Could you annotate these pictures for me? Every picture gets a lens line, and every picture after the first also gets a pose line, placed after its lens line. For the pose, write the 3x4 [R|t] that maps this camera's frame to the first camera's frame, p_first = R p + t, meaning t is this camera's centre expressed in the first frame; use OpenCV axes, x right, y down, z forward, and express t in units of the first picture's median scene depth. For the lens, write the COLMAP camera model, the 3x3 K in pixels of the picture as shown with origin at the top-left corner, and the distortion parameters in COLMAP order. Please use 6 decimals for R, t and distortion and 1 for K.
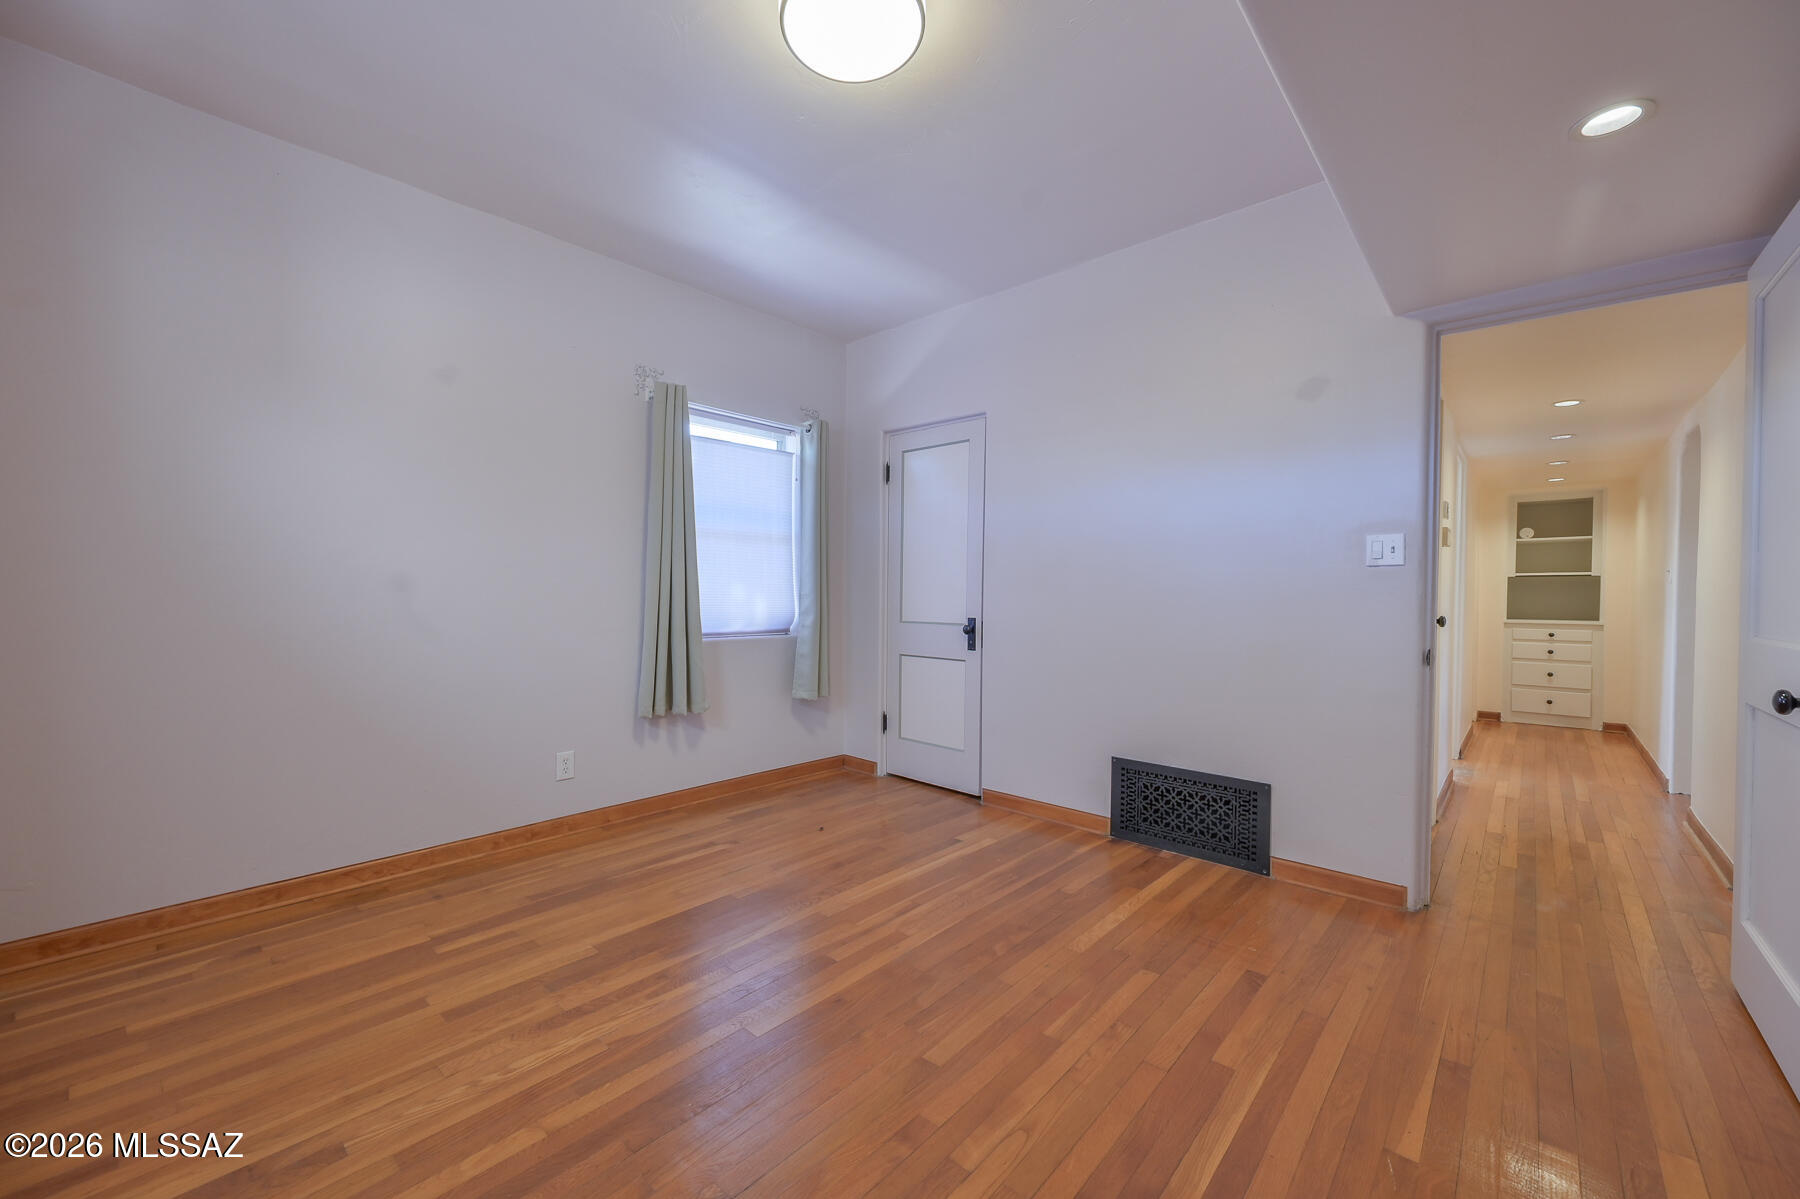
lens RADIAL K [[707.8, 0, 891.4], [0, 707.8, 601.9], [0, 0, 1]] dist [0.001295, -0.000505]
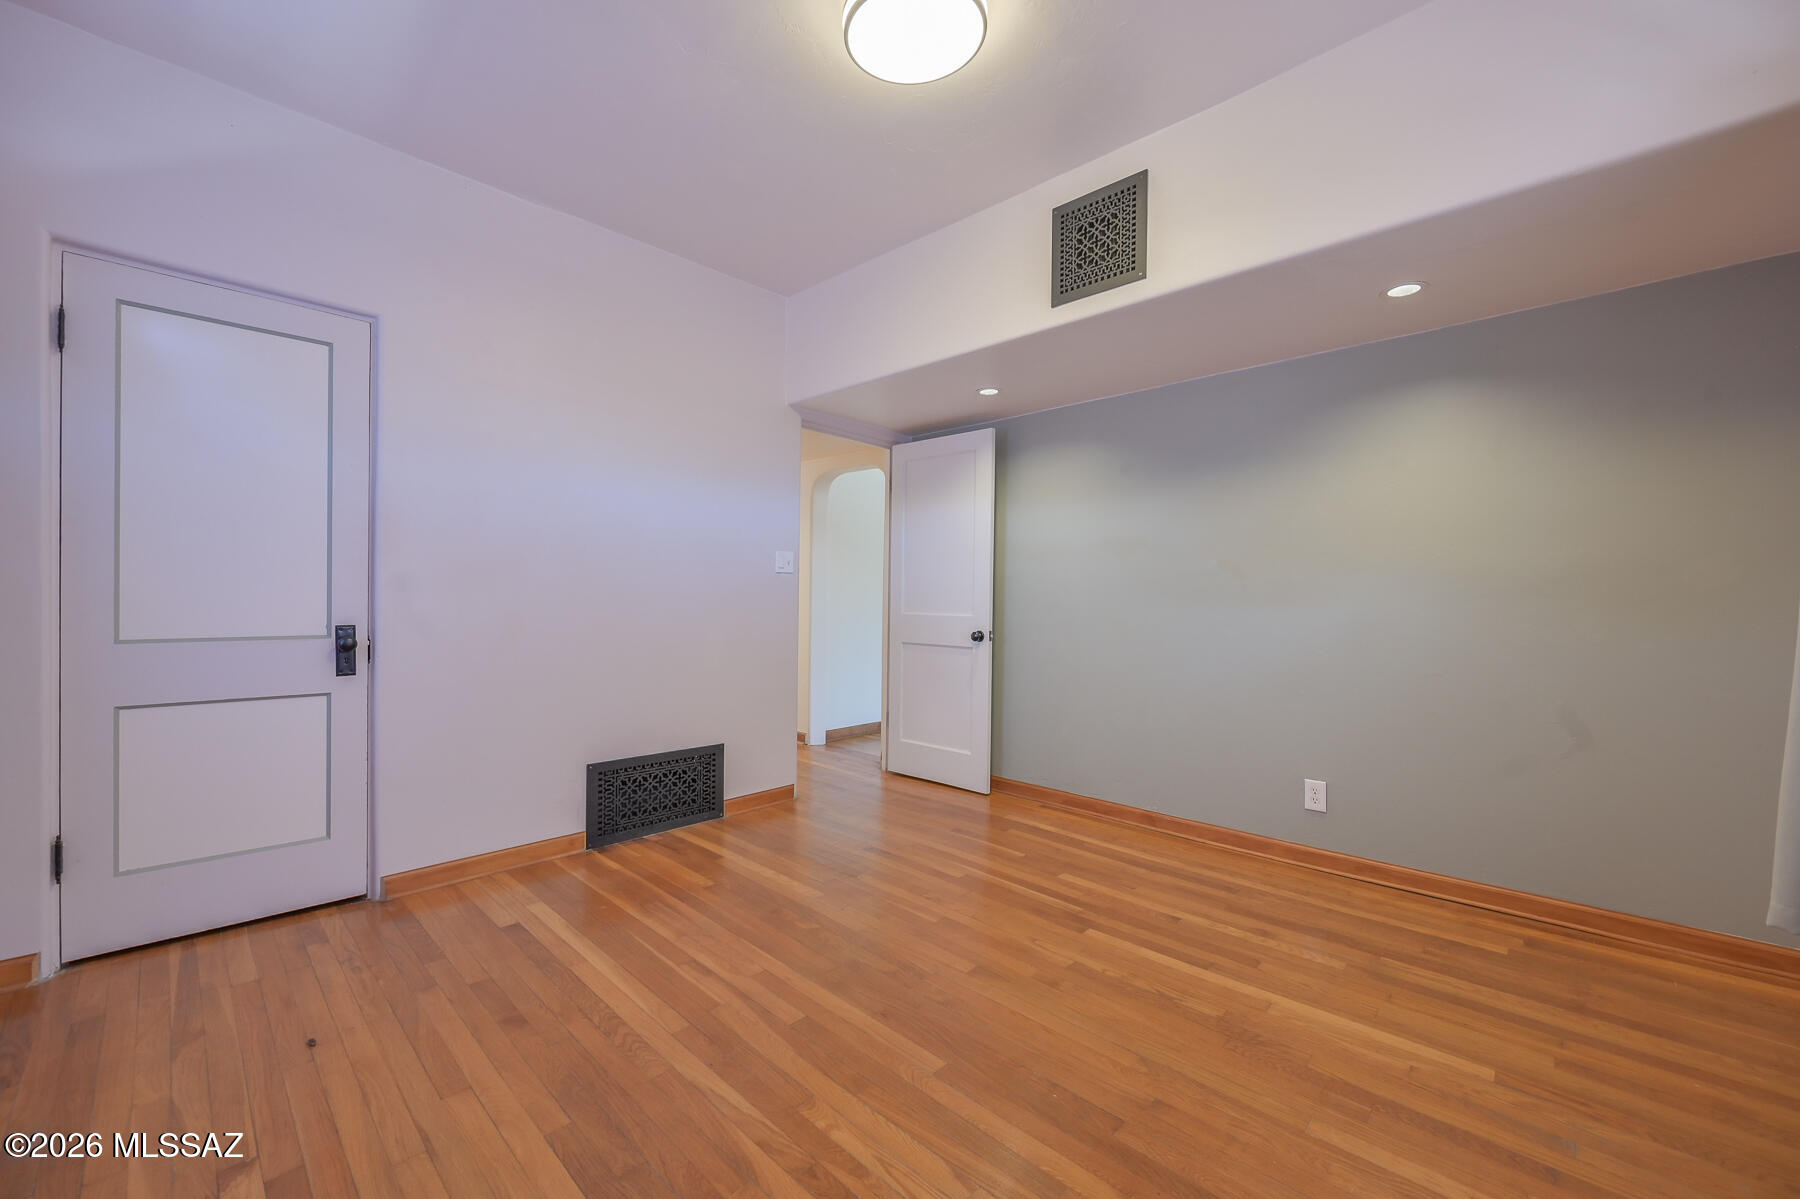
lens RADIAL K [[707.8, 0, 910.2], [0, 707.8, 600.1], [0, 0, 1]] dist [0.001295, -0.000505]
pose [[0.021597, -0.011174, 0.999704, -0.673861], [0.002974, 0.999934, 0.011112, -0.007767], [-0.999762, 0.002733, 0.021629, 0.614824]]
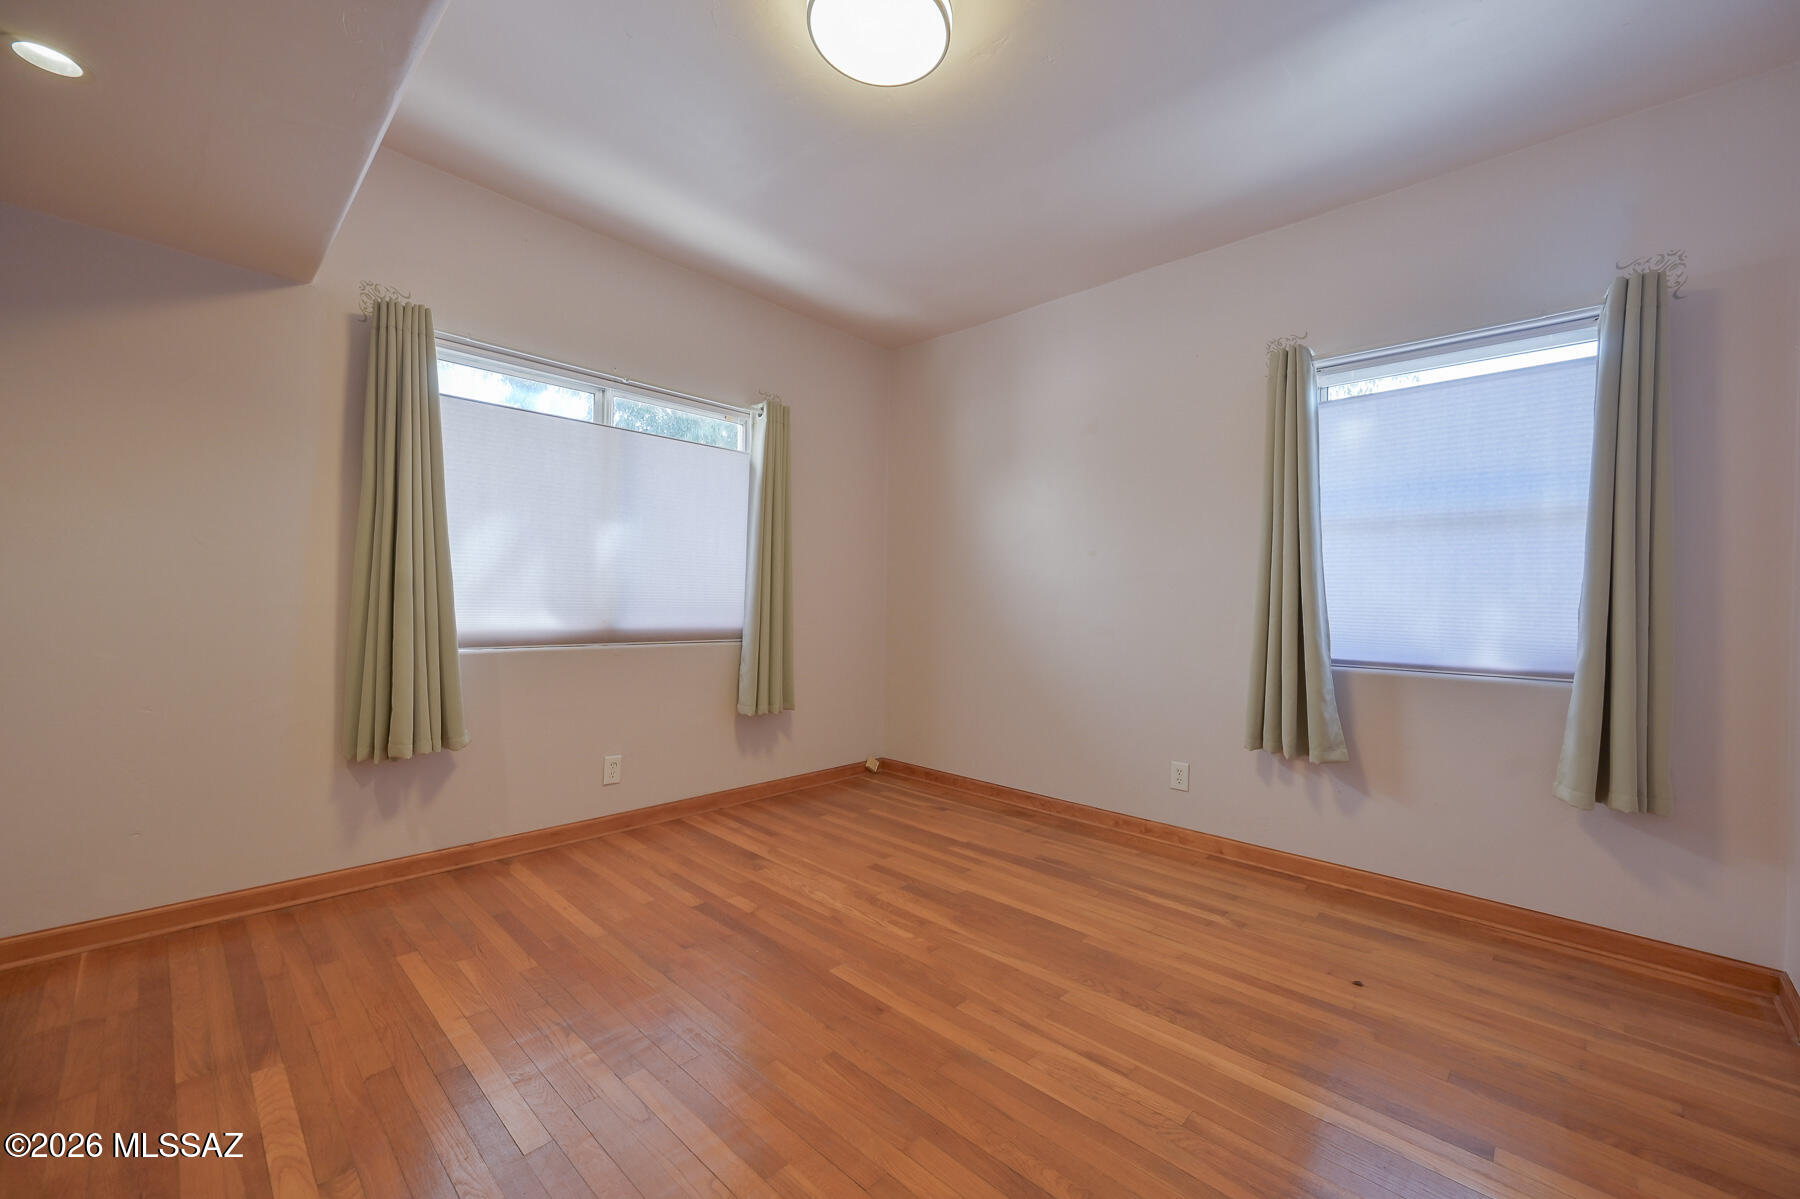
lens RADIAL K [[707.8, 0, 911.8], [0, 707.8, 599.2], [0, 0, 1]] dist [0.001295, -0.000505]
pose [[-0.016316, -0.010865, -0.999808, 0.591168], [-0.031481, 0.999451, -0.010348, 0.004423], [0.999371, 0.031306, -0.016649, 0.681278]]
